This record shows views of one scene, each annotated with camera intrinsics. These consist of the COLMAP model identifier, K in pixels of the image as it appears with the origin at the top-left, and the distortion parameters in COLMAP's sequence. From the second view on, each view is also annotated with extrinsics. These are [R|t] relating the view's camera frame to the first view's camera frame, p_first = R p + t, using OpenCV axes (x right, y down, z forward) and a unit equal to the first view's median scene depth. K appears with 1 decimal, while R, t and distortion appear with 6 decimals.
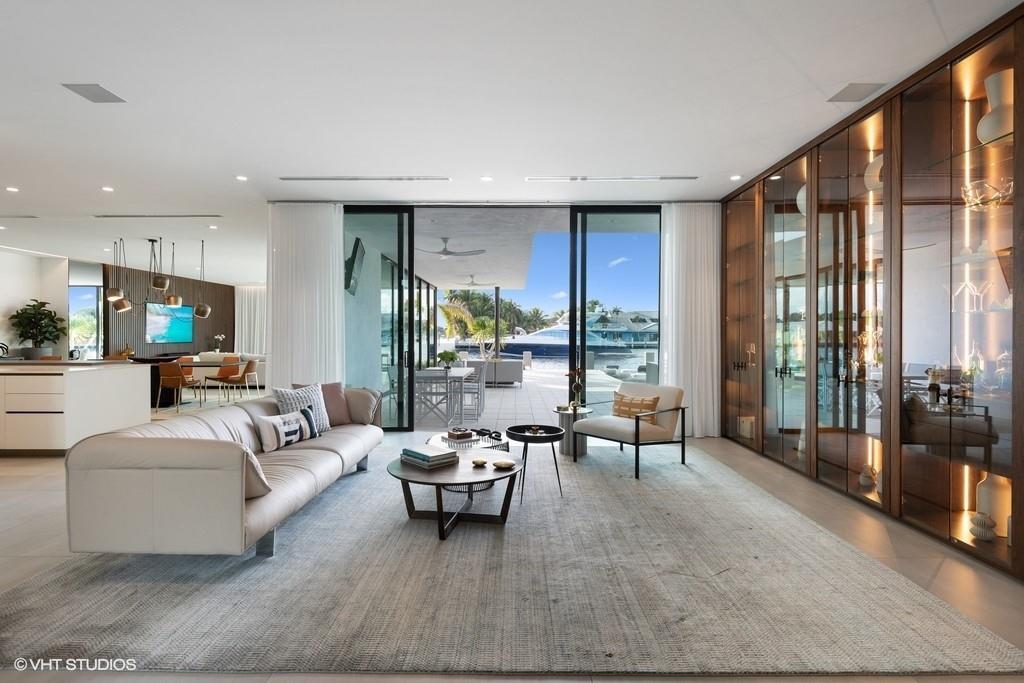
lens RADIAL K [[491.9, 0, 507.4], [0, 491.9, 335.8], [0, 0, 1]] dist [0.003999, -0.000324]
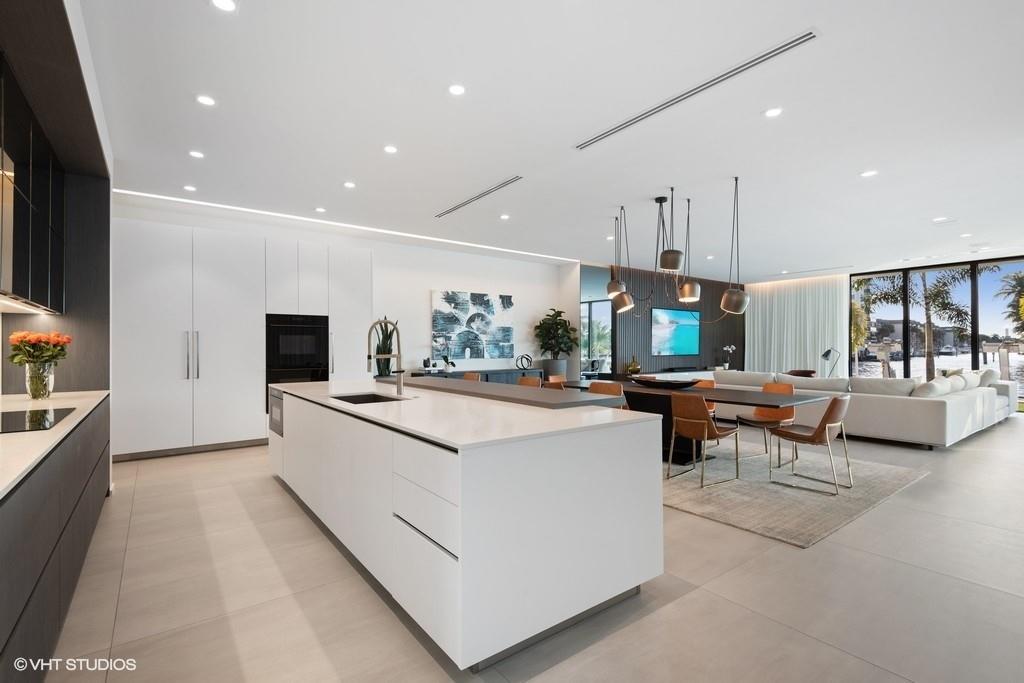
lens RADIAL K [[472.6, 0, 508.3], [0, 472.6, 345.1], [0, 0, 1]] dist [0.030679, 0.000063]
pose [[0.600591, -0.007768, -0.799519, -0.286034], [0.002609, 0.999967, -0.007756, 0.003012], [0.799552, 0.002572, 0.600591, 0.388922]]
